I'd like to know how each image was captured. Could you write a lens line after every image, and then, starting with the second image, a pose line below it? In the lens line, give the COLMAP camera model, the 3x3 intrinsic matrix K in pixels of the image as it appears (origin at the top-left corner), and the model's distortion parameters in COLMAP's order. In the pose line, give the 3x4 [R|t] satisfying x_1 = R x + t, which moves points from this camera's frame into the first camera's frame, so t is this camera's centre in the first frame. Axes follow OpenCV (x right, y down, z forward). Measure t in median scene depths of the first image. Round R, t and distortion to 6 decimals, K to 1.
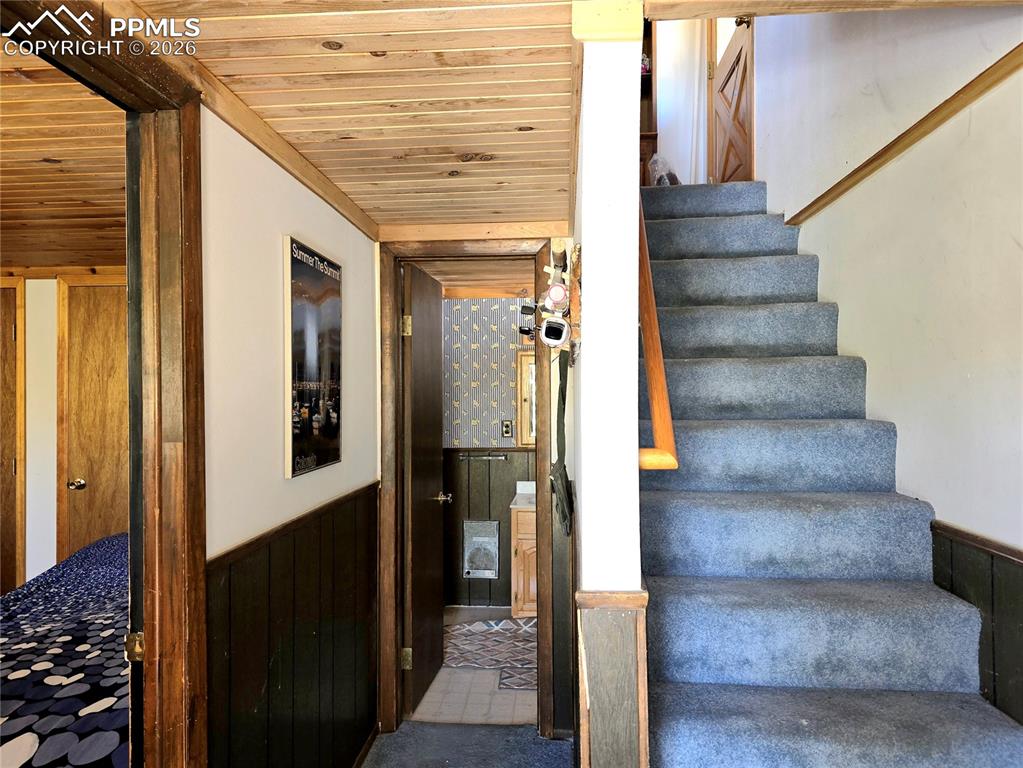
lens RADIAL K [[699.3, 0, 511.7], [0, 699.3, 390.8], [0, 0, 1]] dist [0.002935, -0.003415]
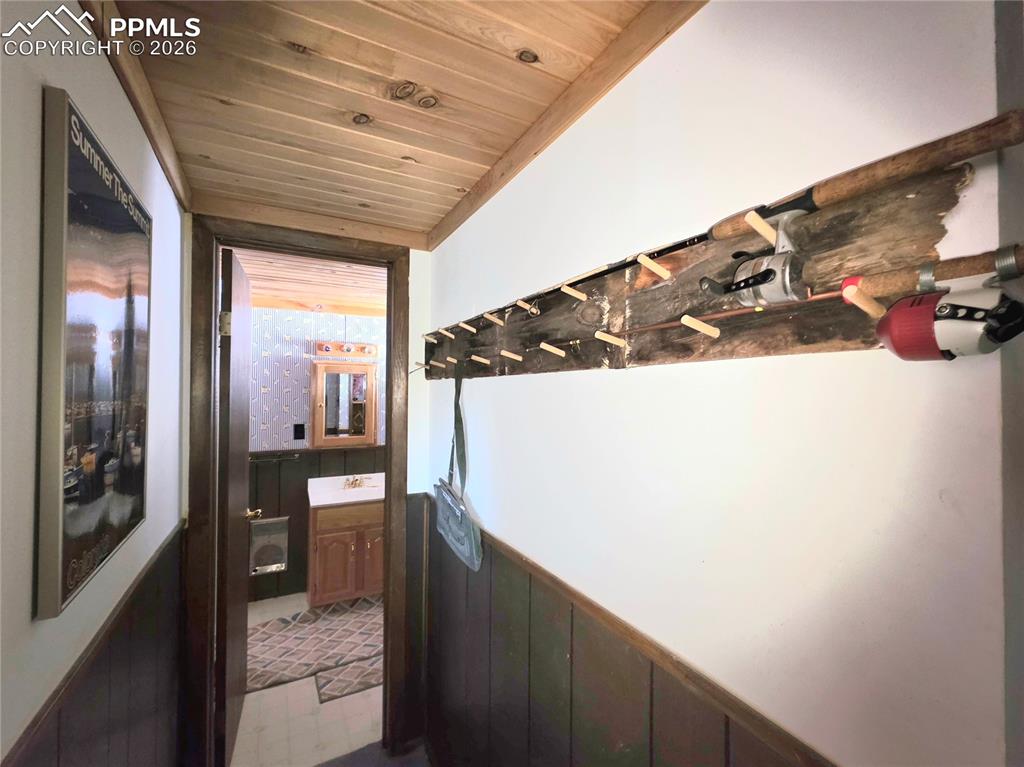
lens RADIAL K [[419.1, 0, 505.8], [0, 419.1, 386.4], [0, 0, 1]] dist [-0.002280, -0.000138]
pose [[0.832732, 0.010656, 0.553574, -0.265967], [-0.004546, 0.999913, -0.012409, -0.026638], [-0.553658, 0.007817, 0.832708, 0.725400]]
